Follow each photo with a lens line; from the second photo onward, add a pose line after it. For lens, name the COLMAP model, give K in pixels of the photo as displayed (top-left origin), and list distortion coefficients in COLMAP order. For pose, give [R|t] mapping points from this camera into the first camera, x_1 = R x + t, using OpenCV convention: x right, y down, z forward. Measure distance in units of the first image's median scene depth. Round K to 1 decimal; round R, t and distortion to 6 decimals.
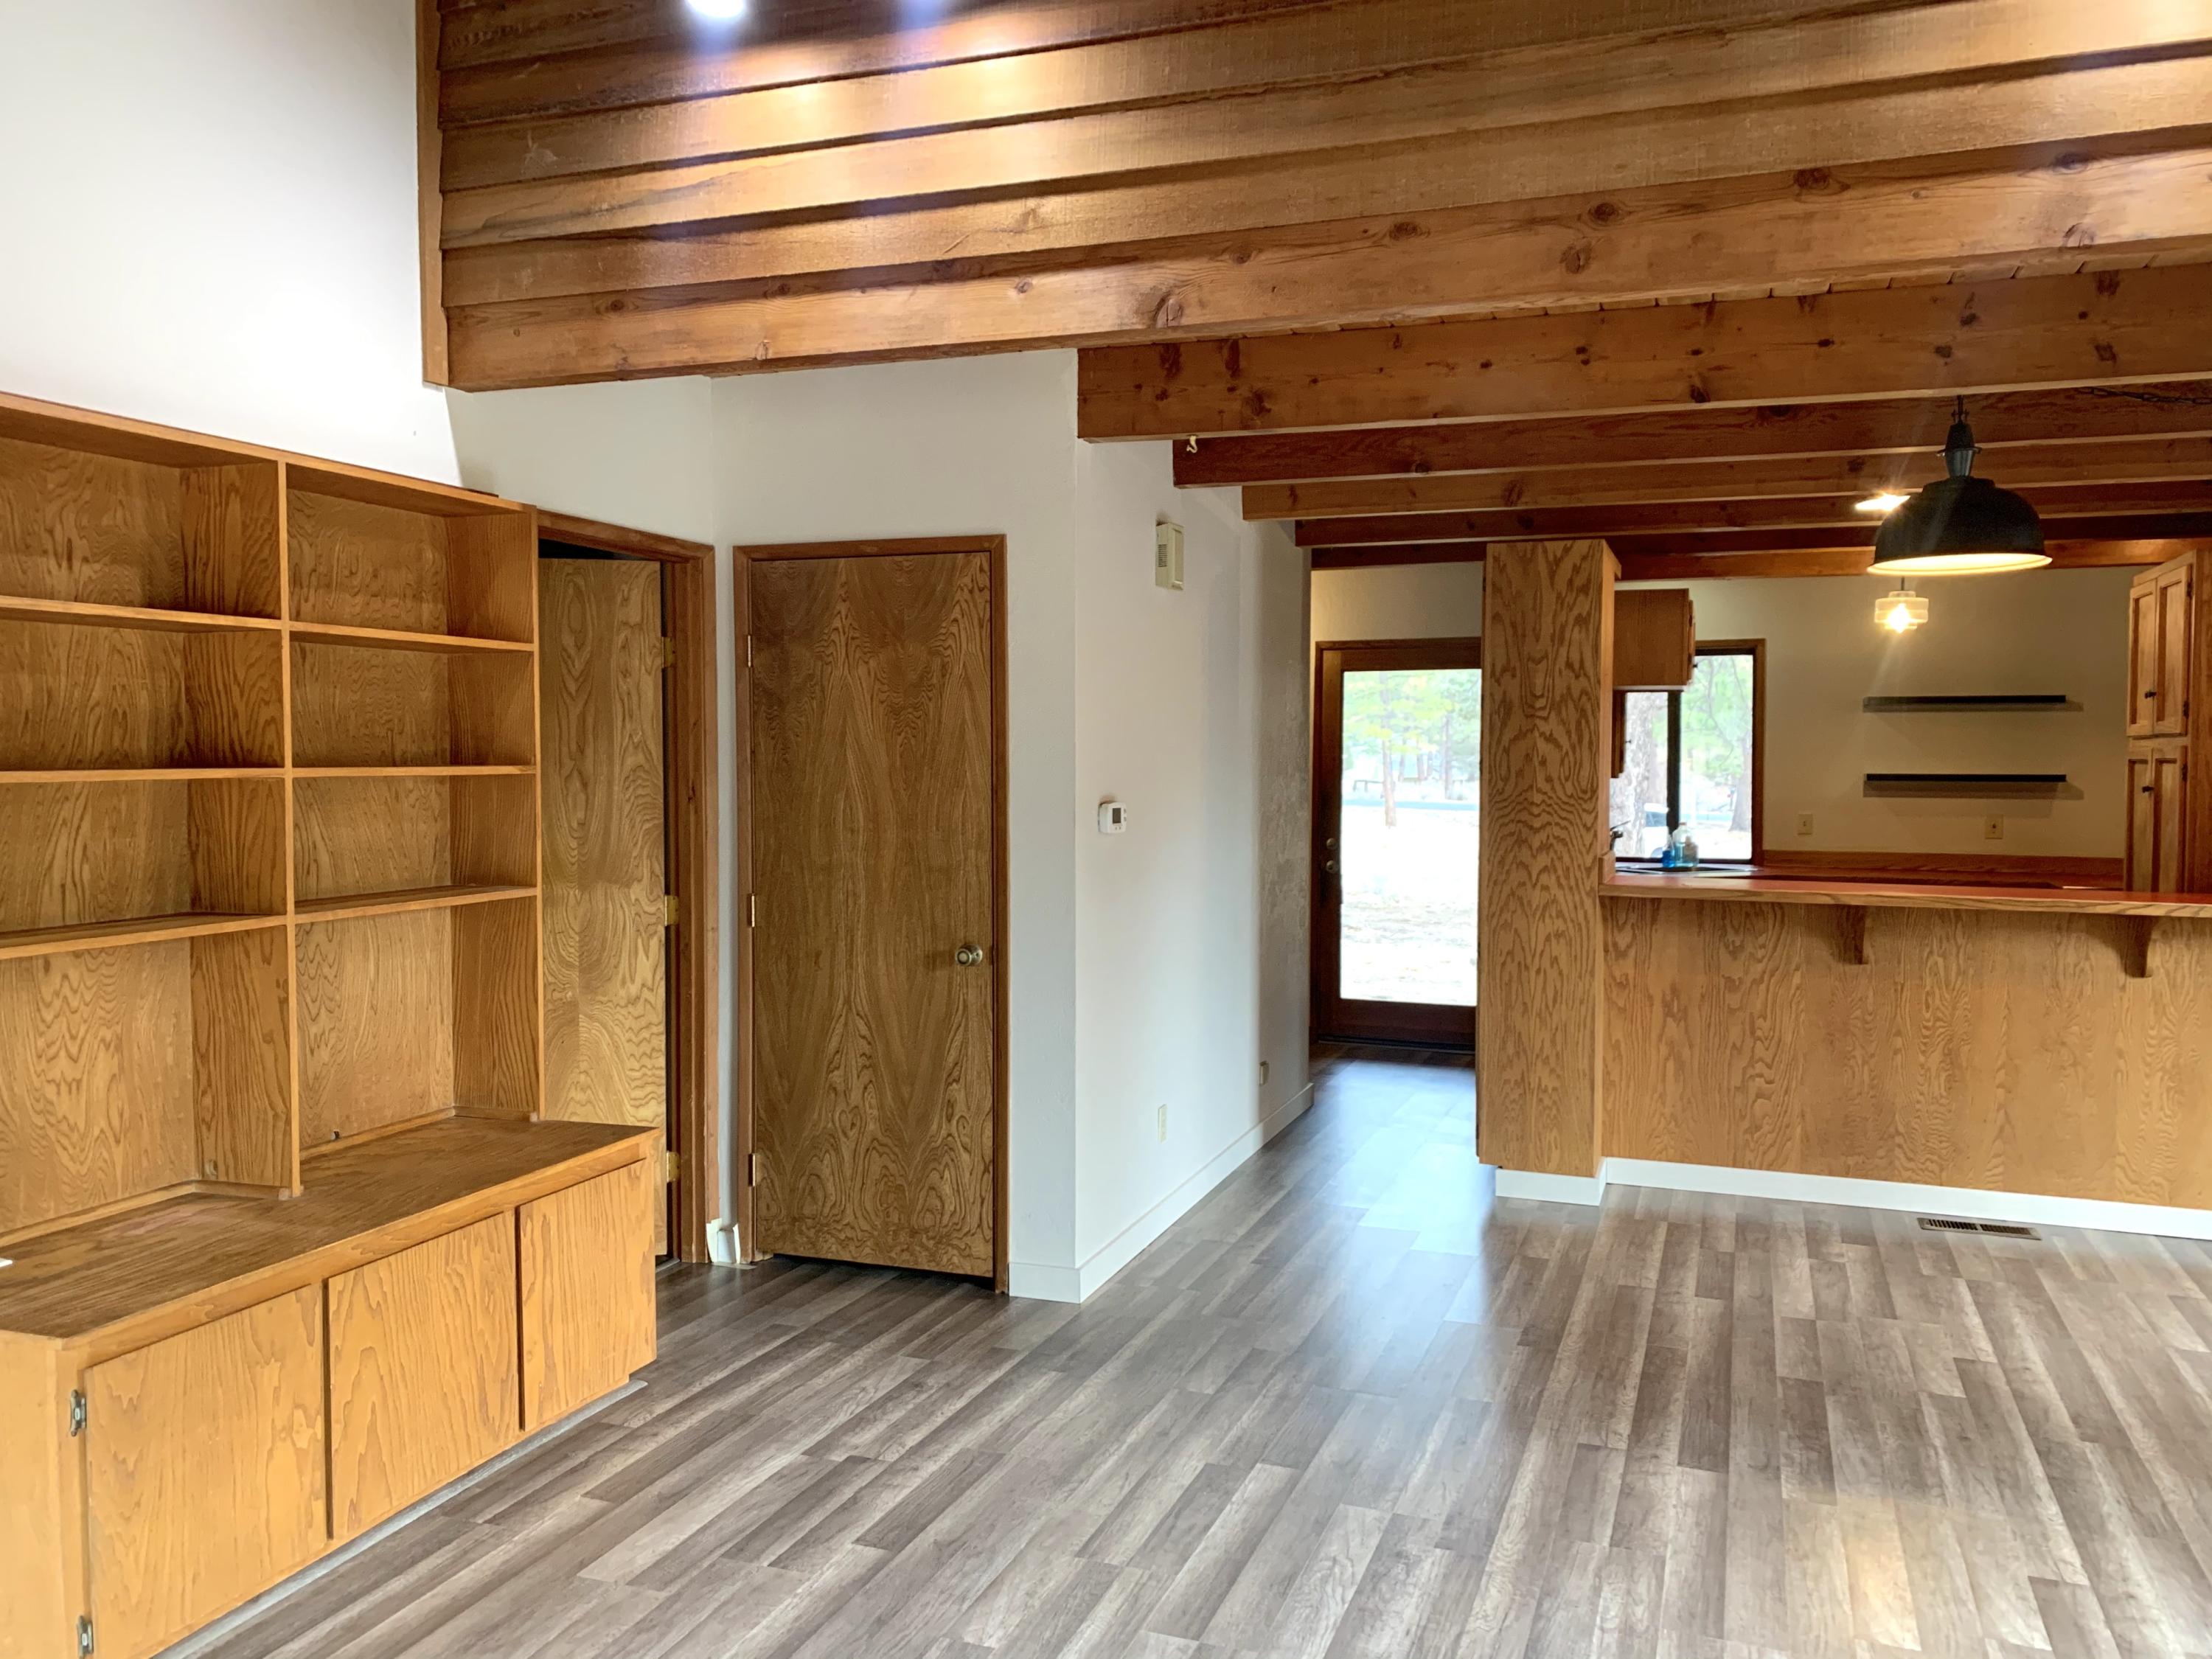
lens RADIAL K [[1712.0, 0, 1106.0], [0, 1712.0, 829.5], [0, 0, 1]] dist [-0.006624, -0.009323]
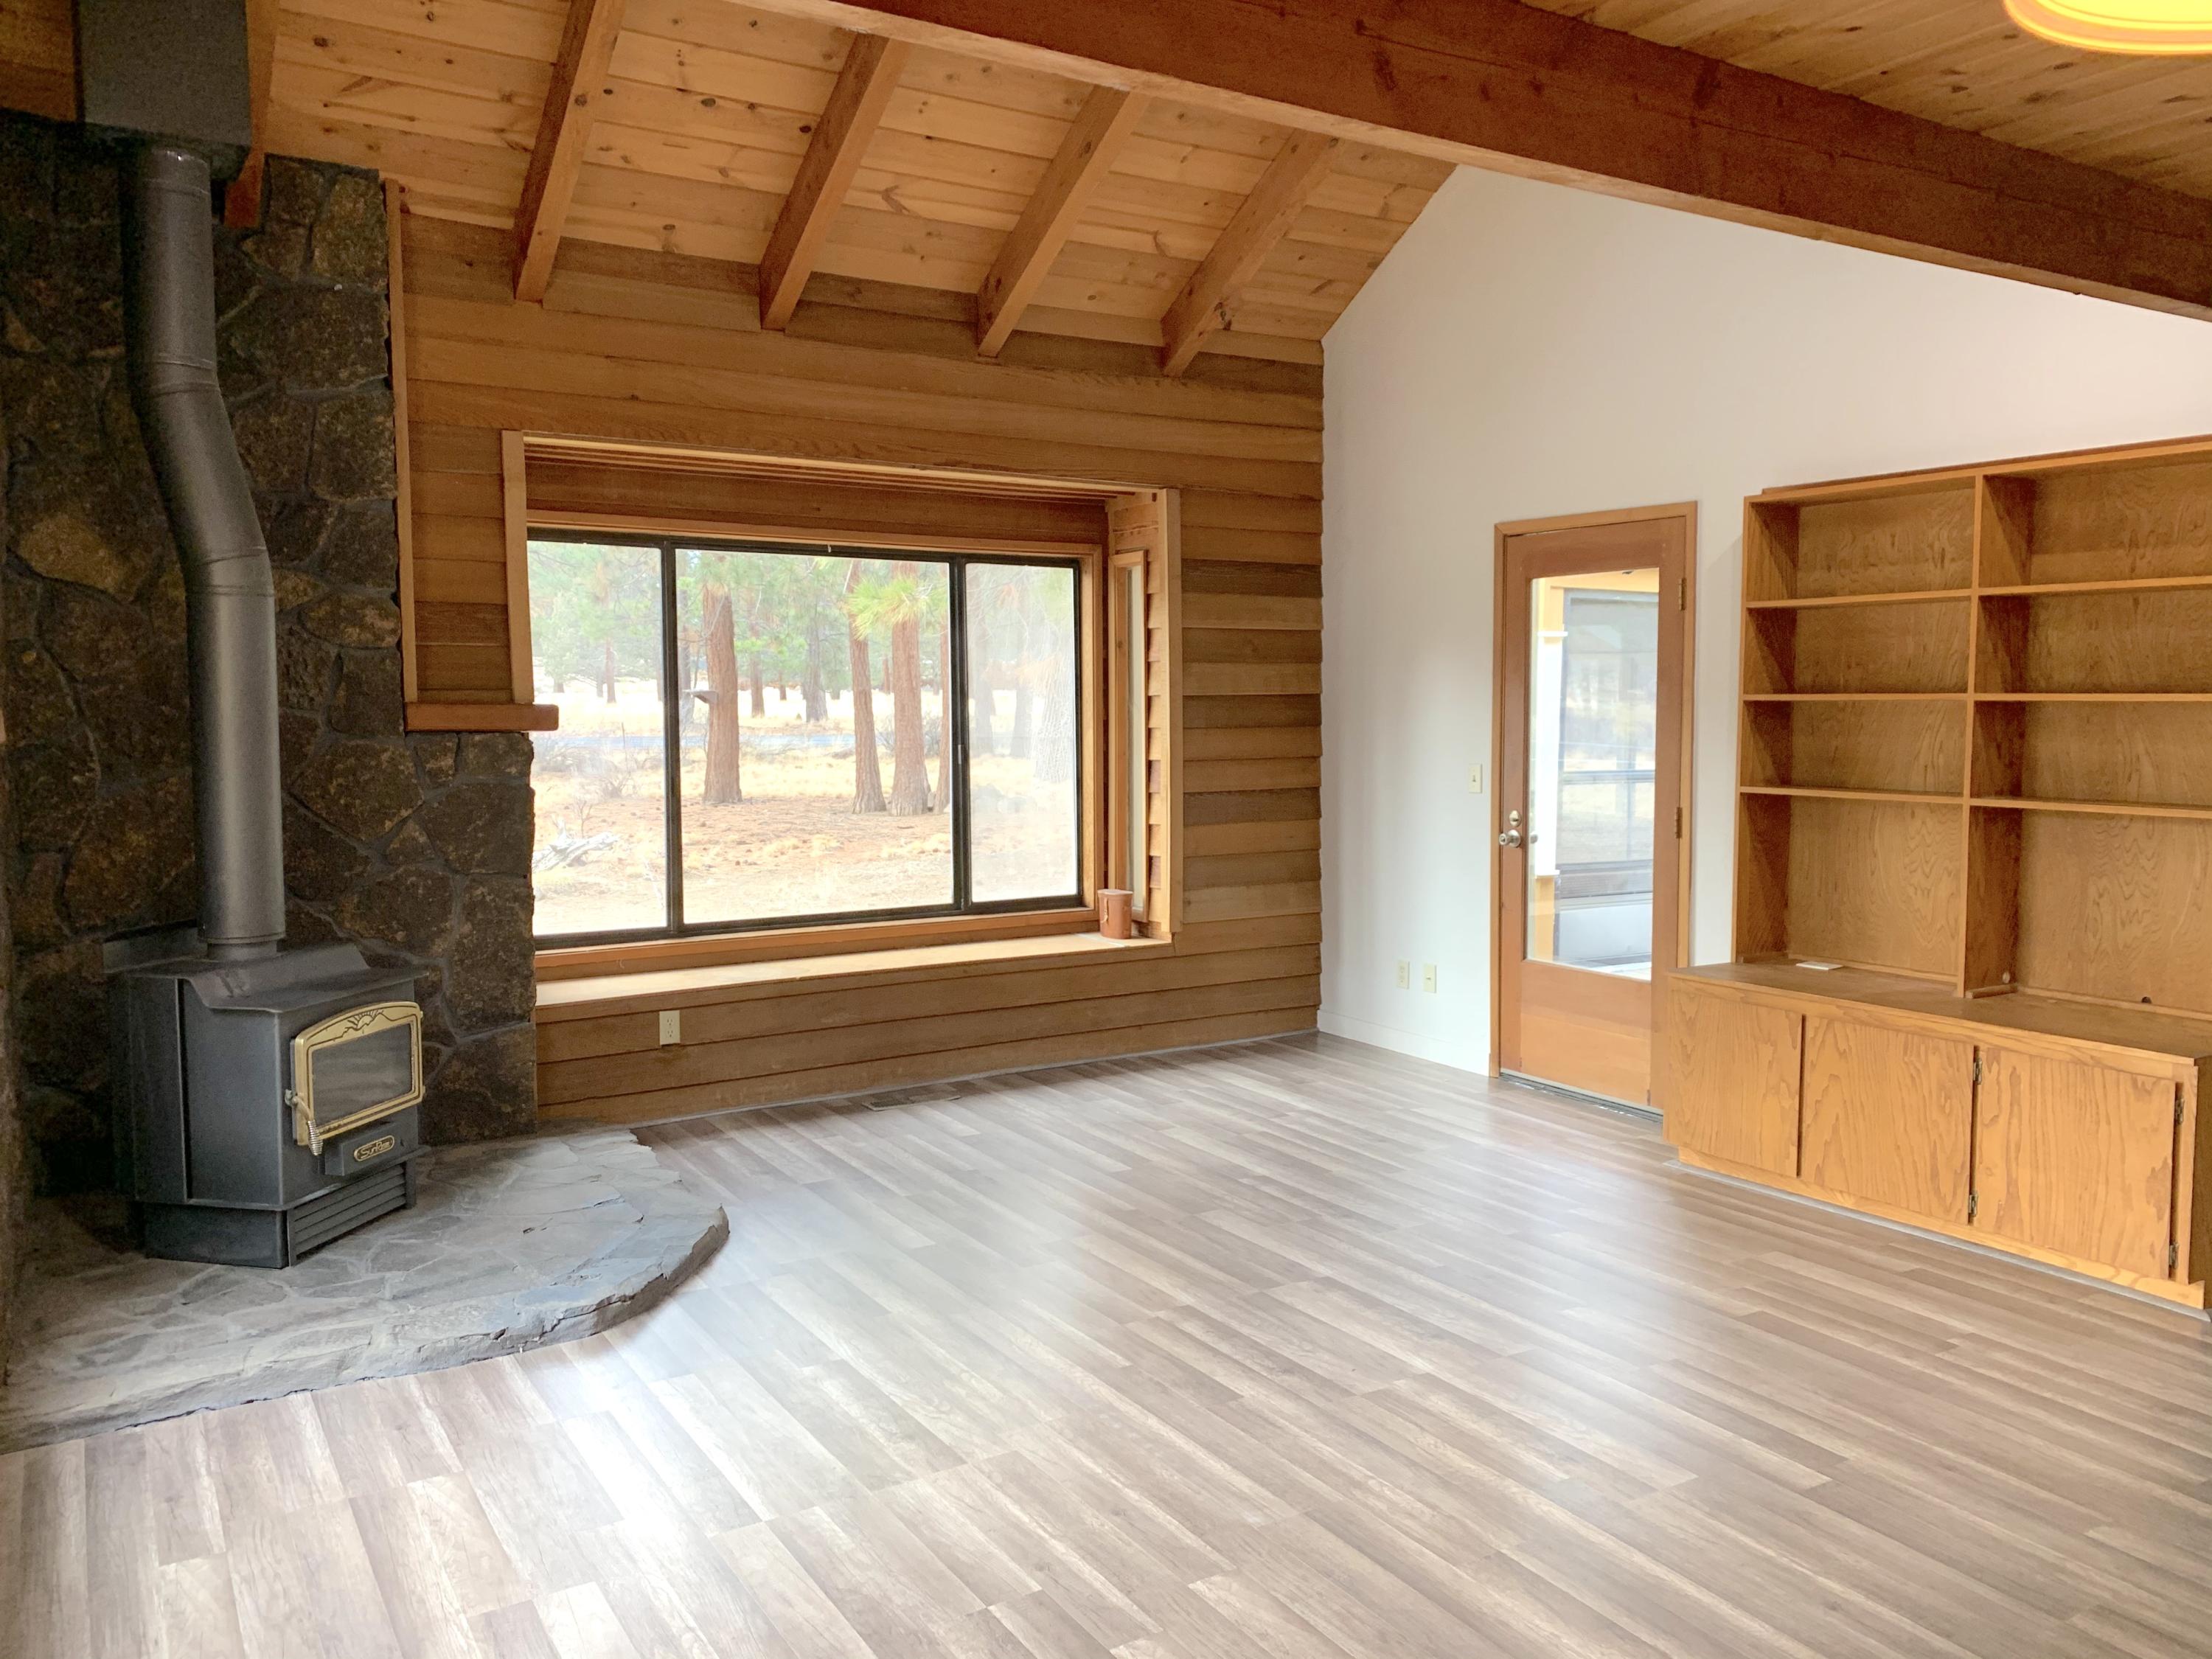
lens RADIAL K [[1694.0, 0, 1106.0], [0, 1694.0, 829.5], [0, 0, 1]] dist [0.003108, -0.000104]
pose [[-0.613586, 0.067920, -0.786701, 0.912378], [-0.034429, 0.993045, 0.112588, -0.049602], [0.788877, 0.096168, -0.606980, 1.103744]]
